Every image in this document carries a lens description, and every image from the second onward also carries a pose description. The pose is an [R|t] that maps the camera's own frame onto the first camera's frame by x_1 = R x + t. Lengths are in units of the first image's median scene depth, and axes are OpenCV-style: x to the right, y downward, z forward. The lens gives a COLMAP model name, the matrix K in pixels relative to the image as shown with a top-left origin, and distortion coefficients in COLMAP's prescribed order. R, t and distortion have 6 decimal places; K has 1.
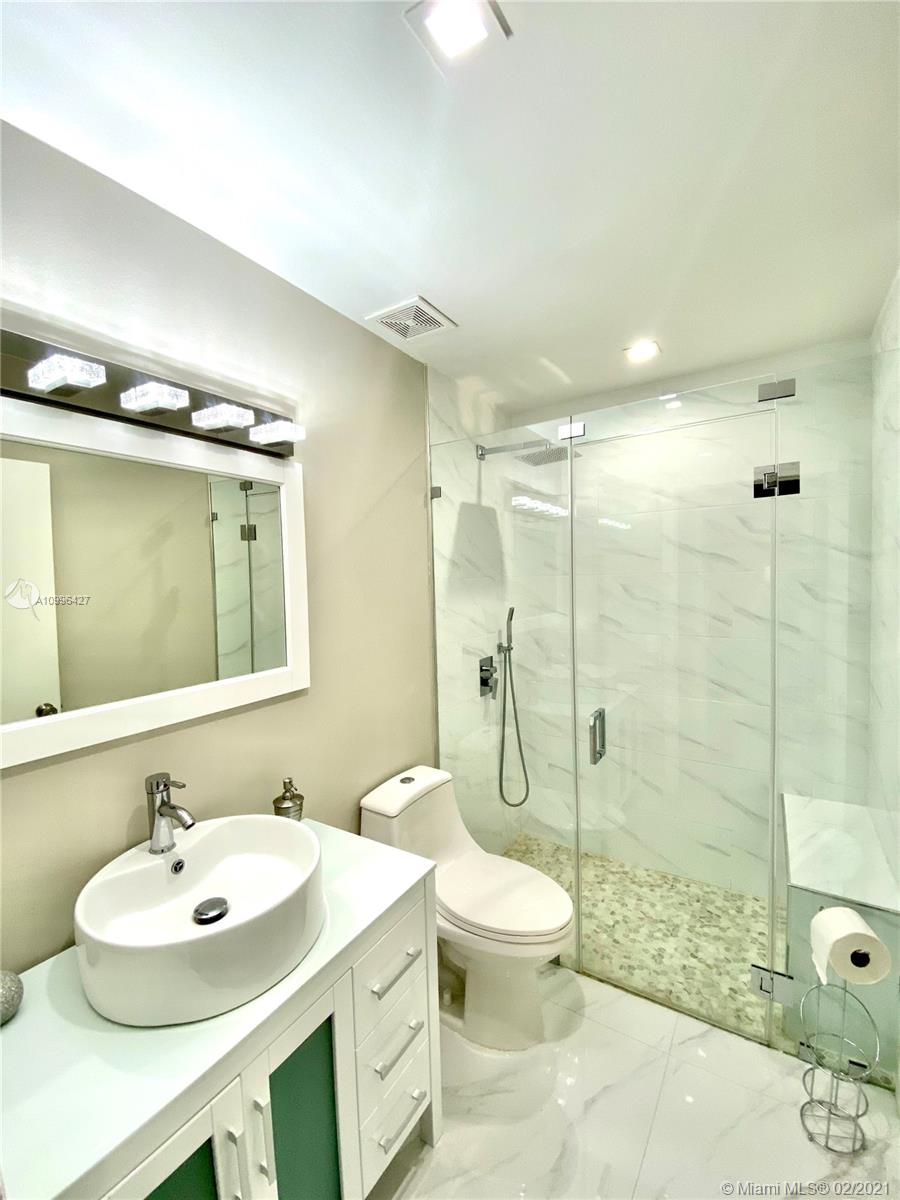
lens RADIAL K [[488.9, 0, 450.0], [0, 488.9, 600.0], [0, 0, 1]] dist [0.017214, -0.019455]
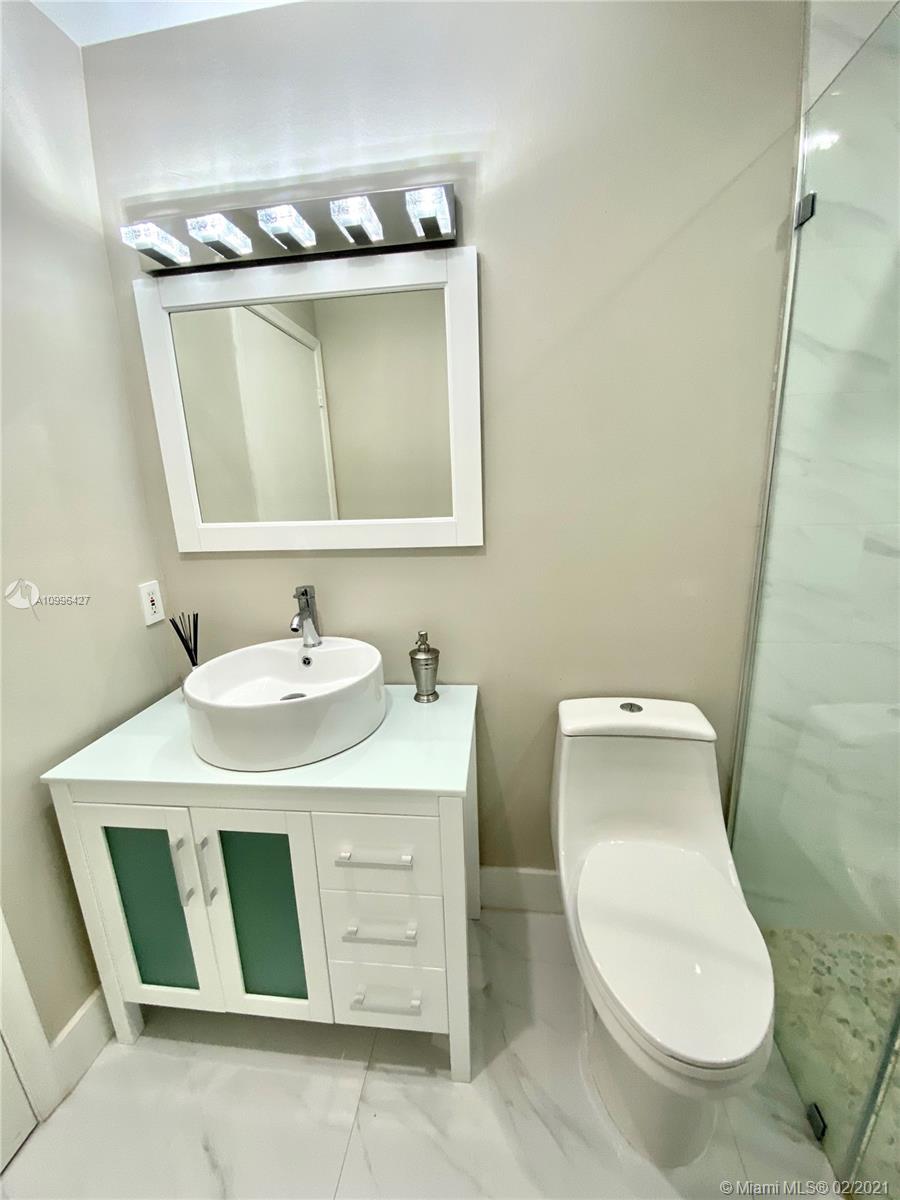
lens RADIAL K [[488.9, 0, 450.0], [0, 488.9, 600.0], [0, 0, 1]] dist [0.017214, -0.019455]
pose [[0.434138, 0.217947, -0.874084, 0.350718], [-0.015899, 0.971995, 0.234464, 0.058387], [0.900706, -0.087893, 0.425444, 0.454168]]
